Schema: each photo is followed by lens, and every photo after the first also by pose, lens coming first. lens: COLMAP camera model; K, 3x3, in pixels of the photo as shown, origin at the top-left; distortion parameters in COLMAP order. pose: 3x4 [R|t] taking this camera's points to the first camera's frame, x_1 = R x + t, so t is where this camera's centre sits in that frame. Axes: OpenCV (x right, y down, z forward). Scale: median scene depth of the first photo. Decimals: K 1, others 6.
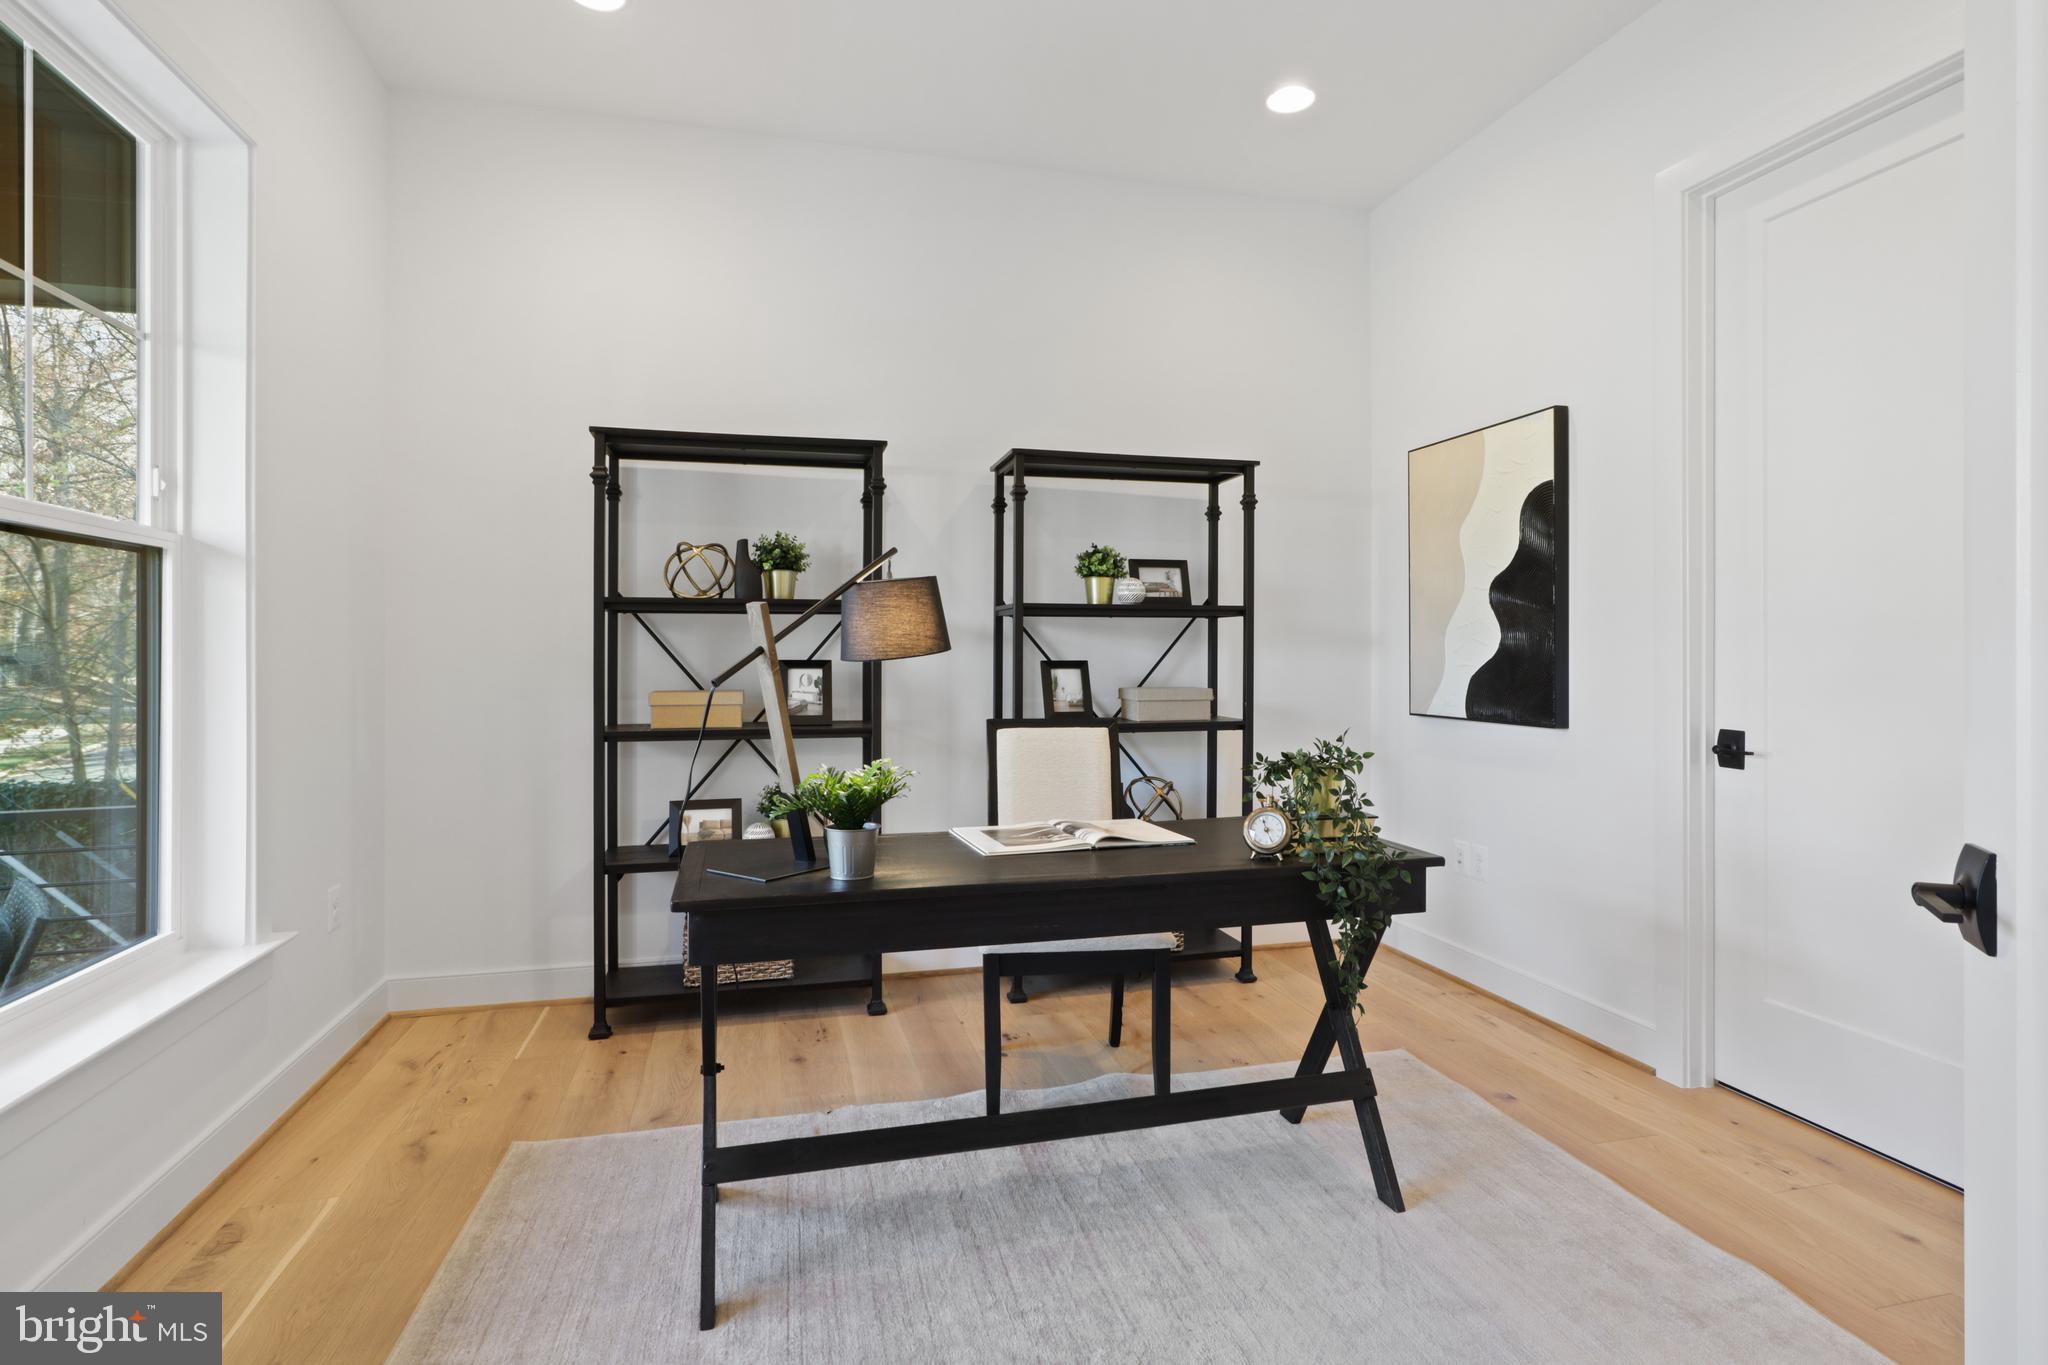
lens RADIAL K [[1030.7, 0, 1033.9], [0, 1030.7, 657.9], [0, 0, 1]] dist [-0.020517, 0.008944]
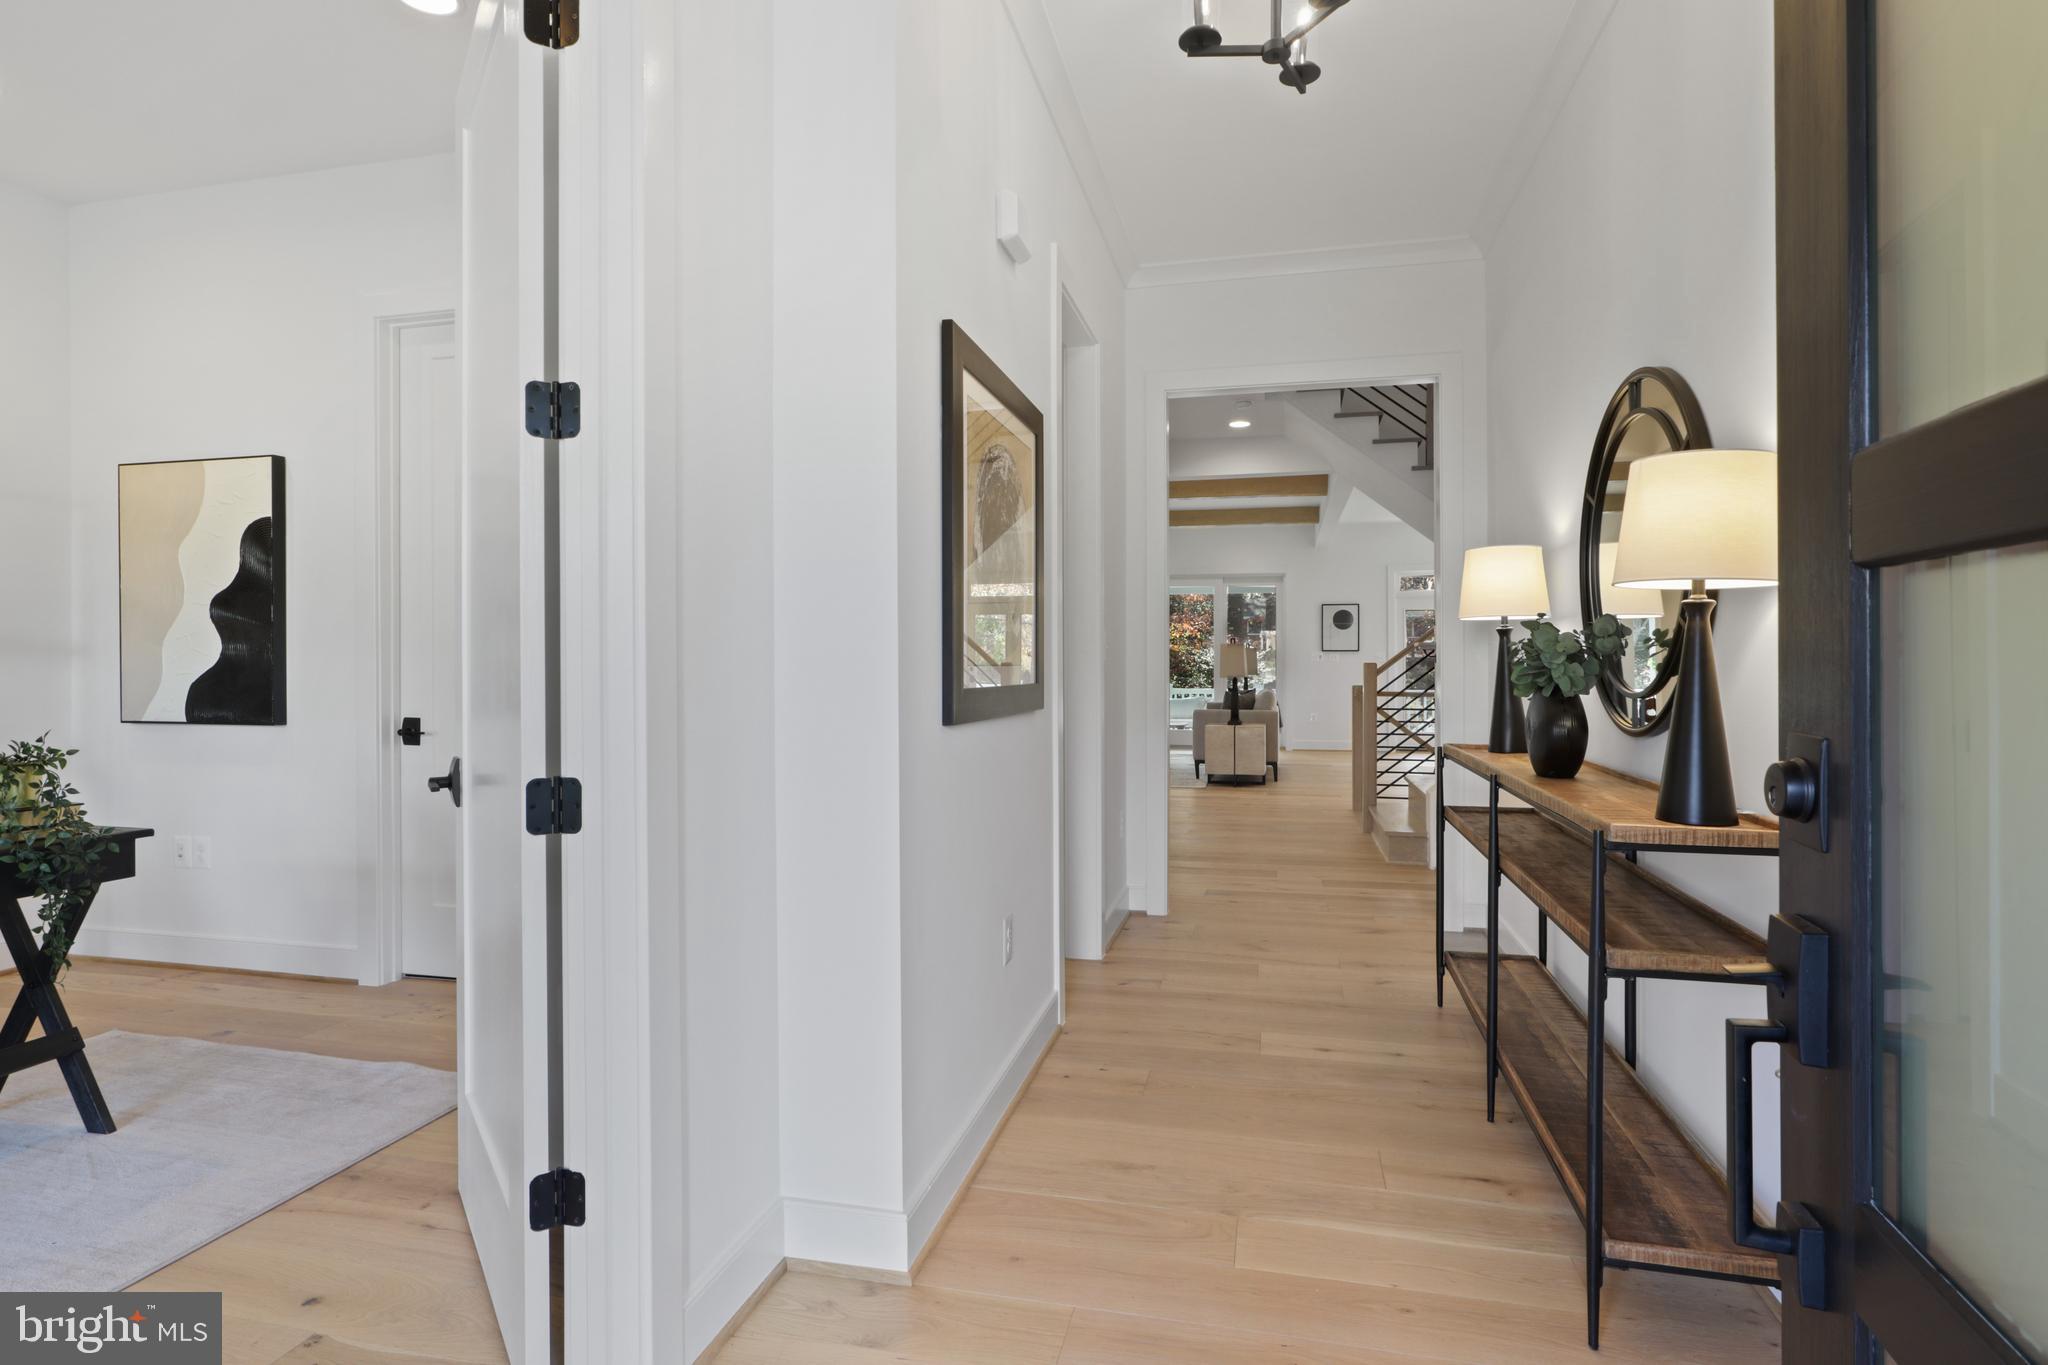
lens RADIAL K [[1030.7, 0, 1033.9], [0, 1030.7, 657.9], [0, 0, 1]] dist [-0.020517, 0.008944]
pose [[0.474298, -0.000697, 0.880364, -0.170588], [0.006219, 0.999977, -0.002558, -0.001310], [-0.880342, 0.006688, 0.474292, -0.494836]]
